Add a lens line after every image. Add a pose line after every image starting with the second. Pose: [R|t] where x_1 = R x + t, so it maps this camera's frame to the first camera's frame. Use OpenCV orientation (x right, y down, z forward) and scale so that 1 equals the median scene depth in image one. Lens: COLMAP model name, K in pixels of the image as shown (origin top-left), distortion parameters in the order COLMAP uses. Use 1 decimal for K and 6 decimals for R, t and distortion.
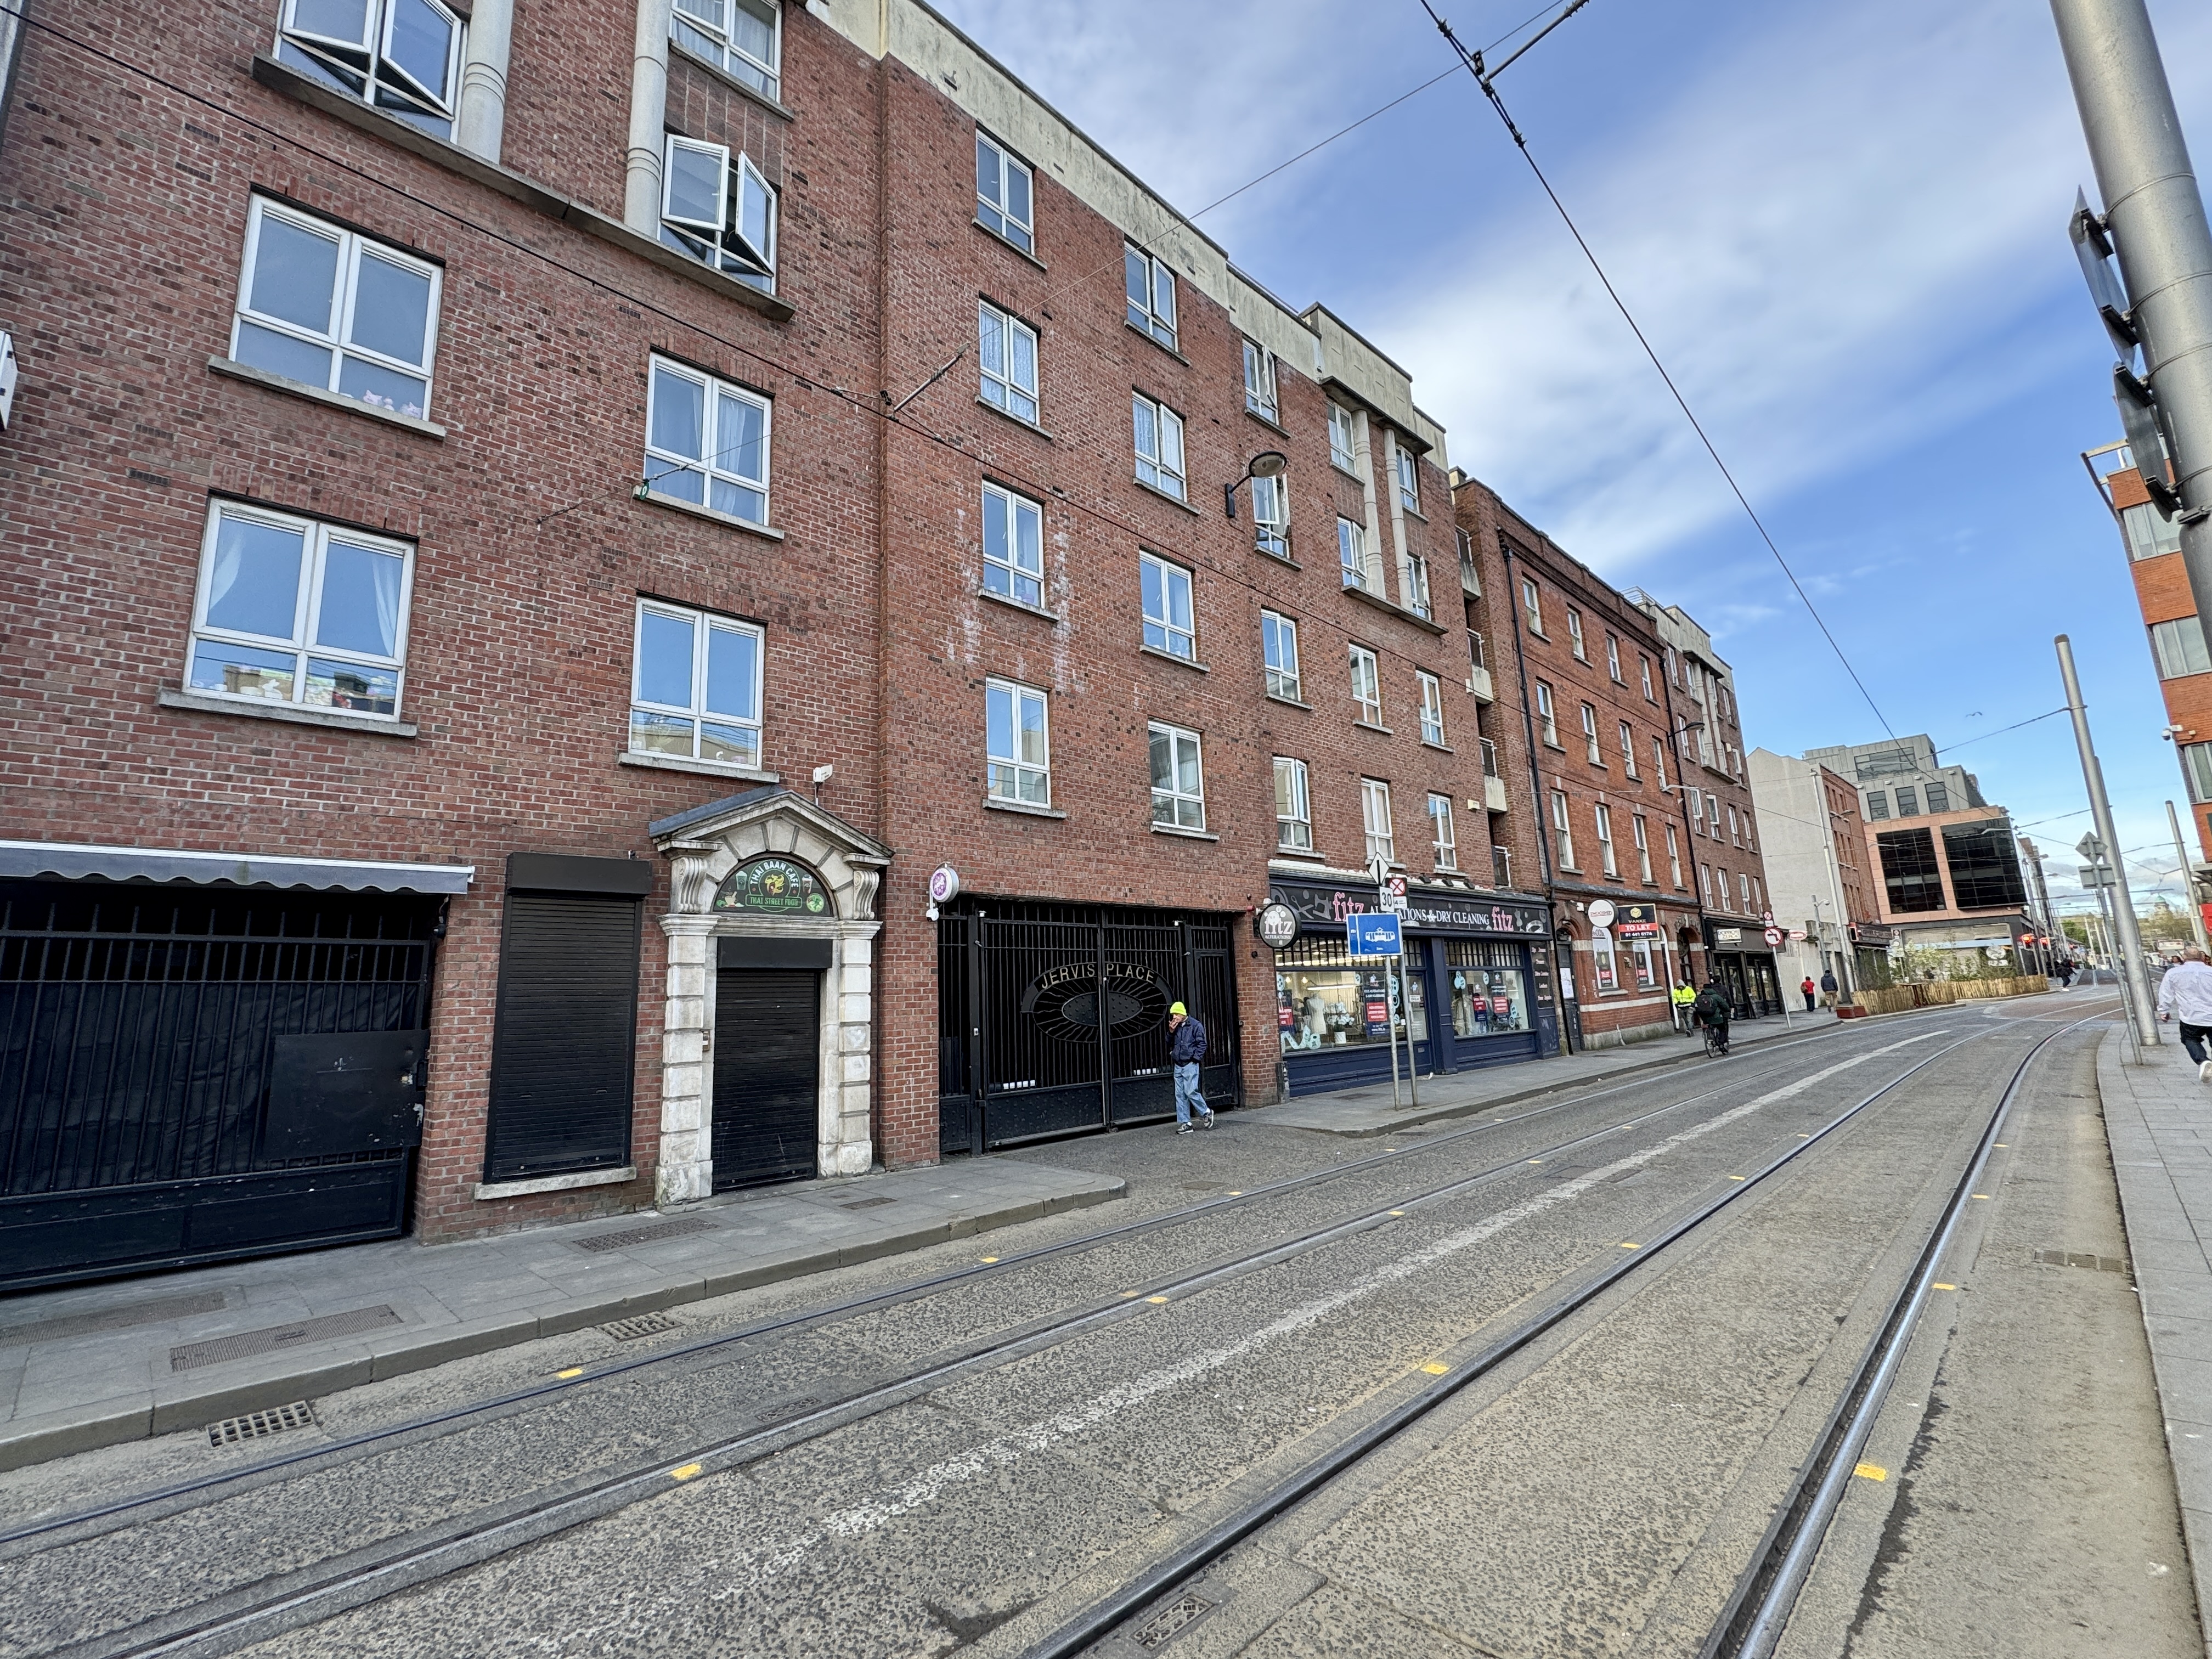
lens RADIAL K [[954.8, 0, 1111.0], [0, 954.8, 827.1], [0, 0, 1]] dist [0.001002, -0.000488]
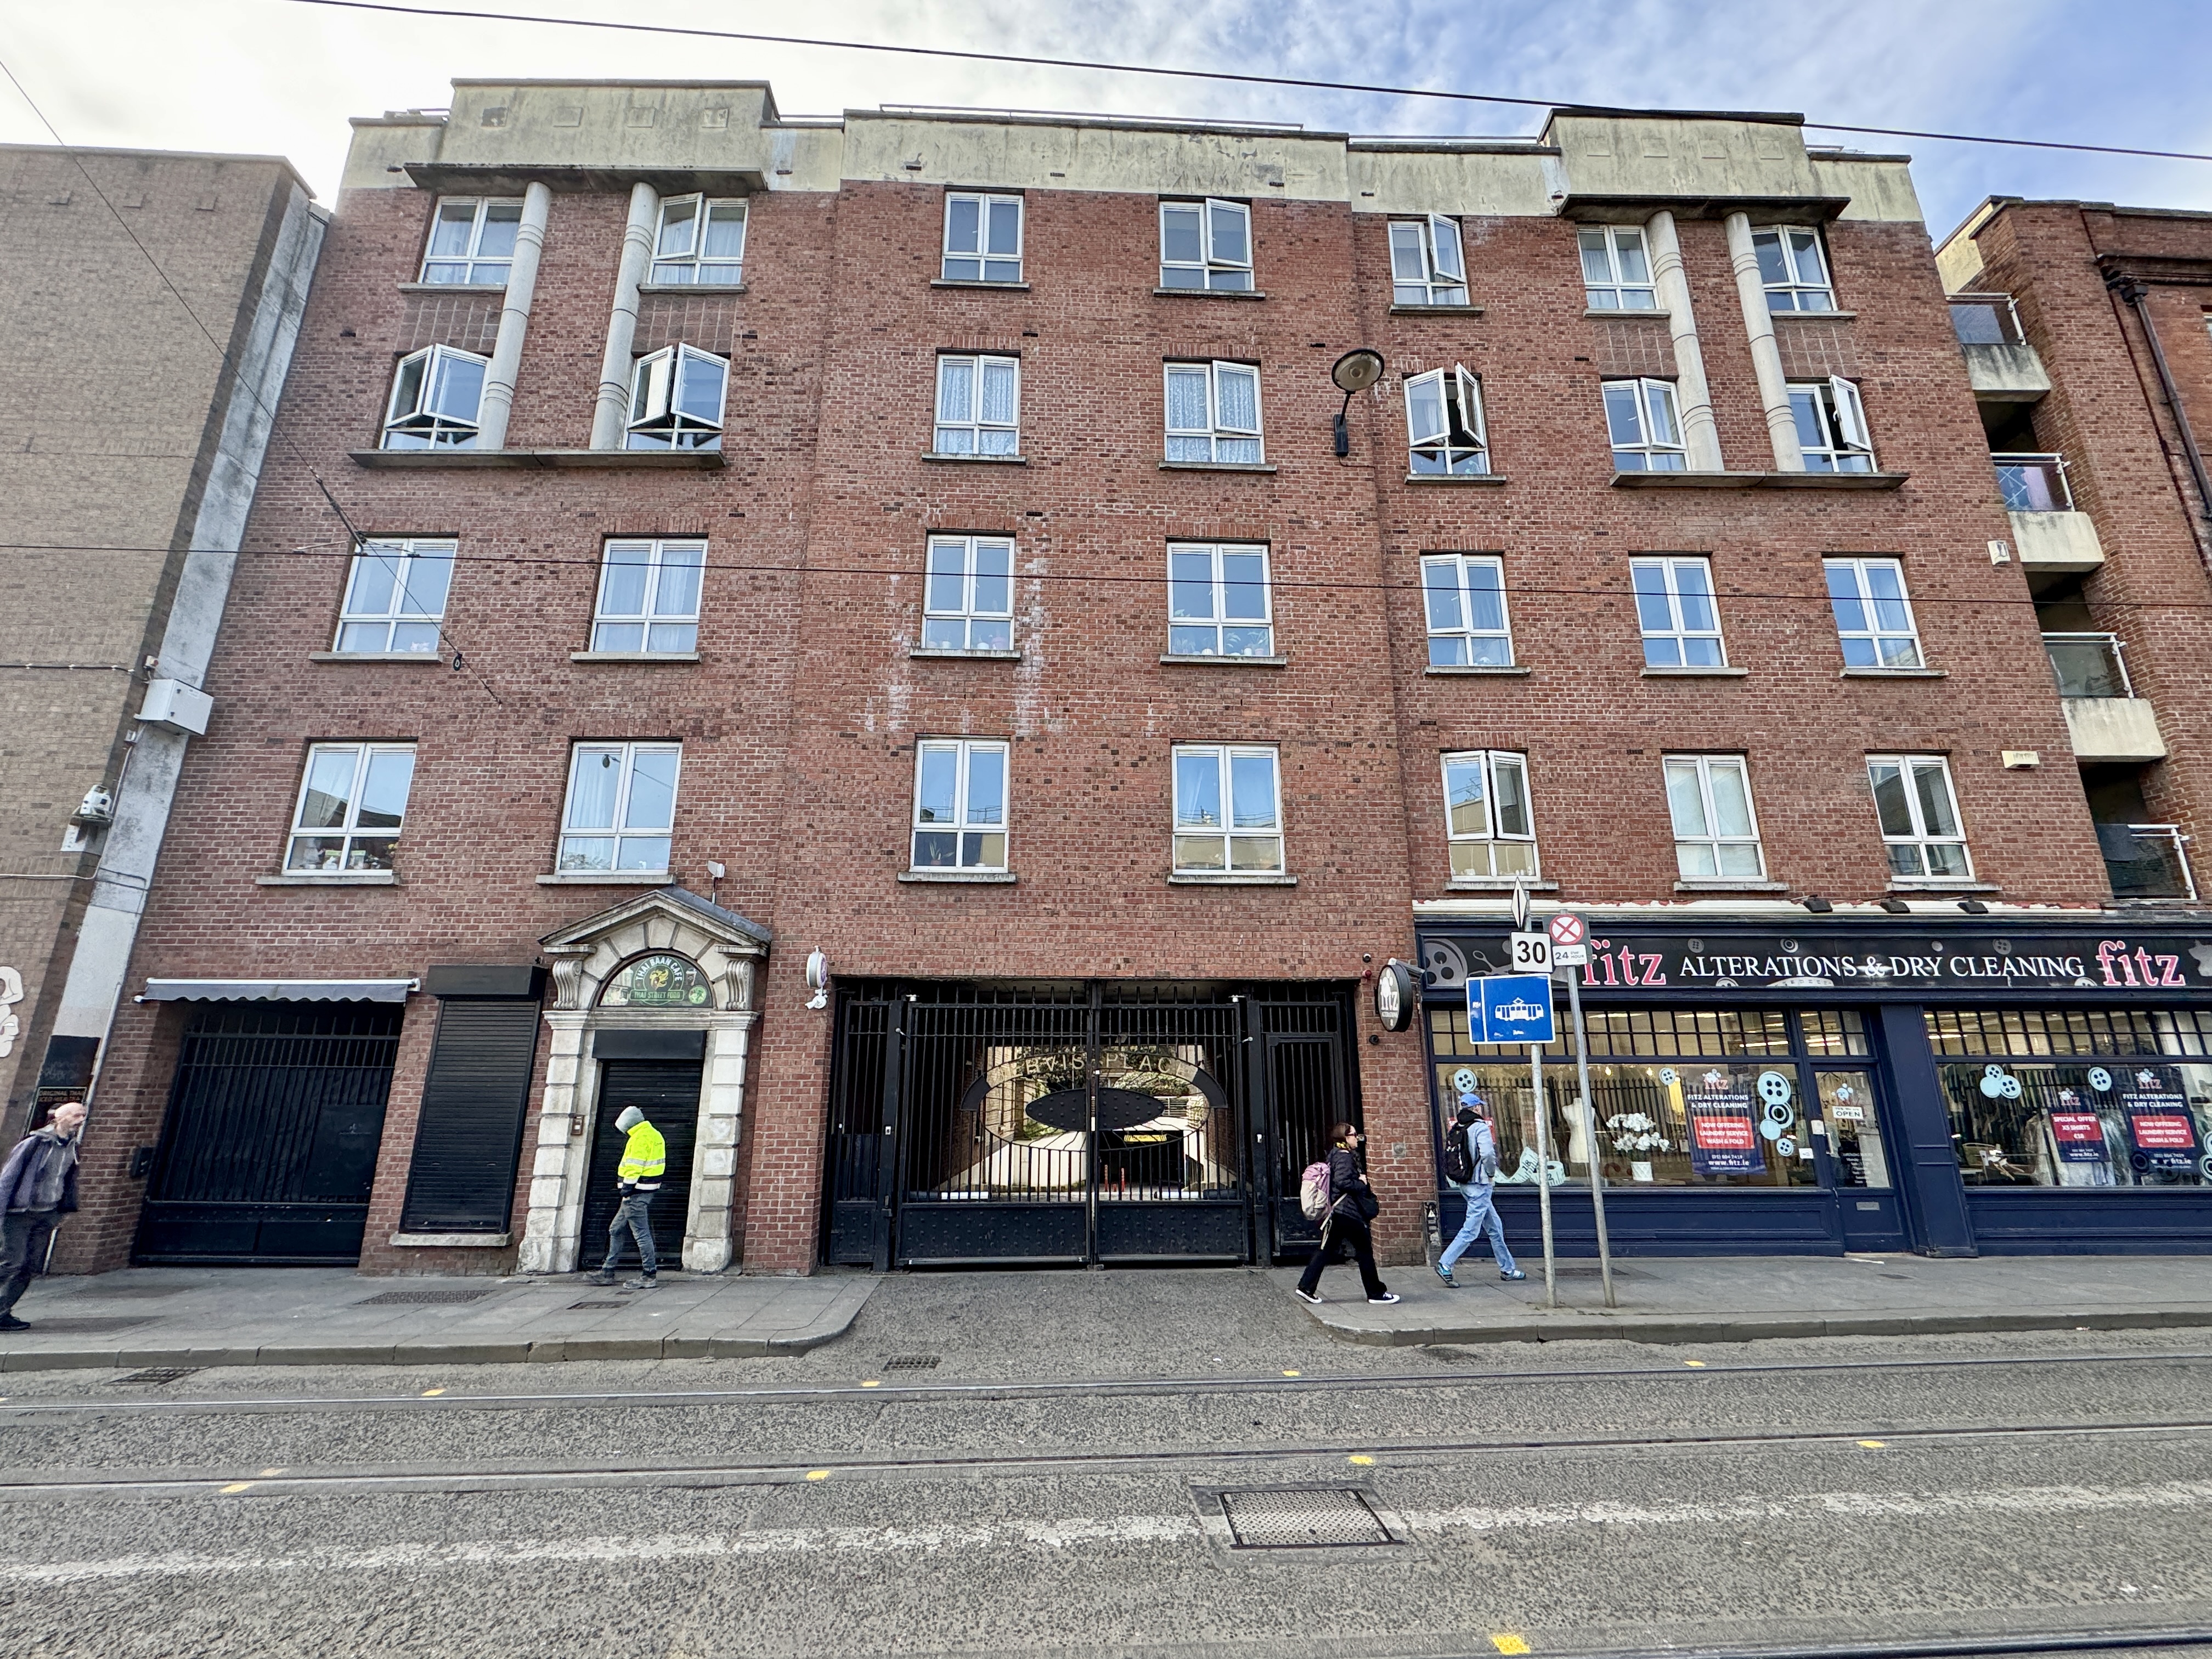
lens RADIAL K [[954.8, 0, 1109.8], [0, 954.8, 832.9], [0, 0, 1]] dist [0.001002, -0.000488]
pose [[0.747124, -0.137831, -0.650237, 0.686929], [0.094980, 0.990363, -0.100794, 0.049477], [0.657863, 0.013546, 0.753016, 0.485010]]
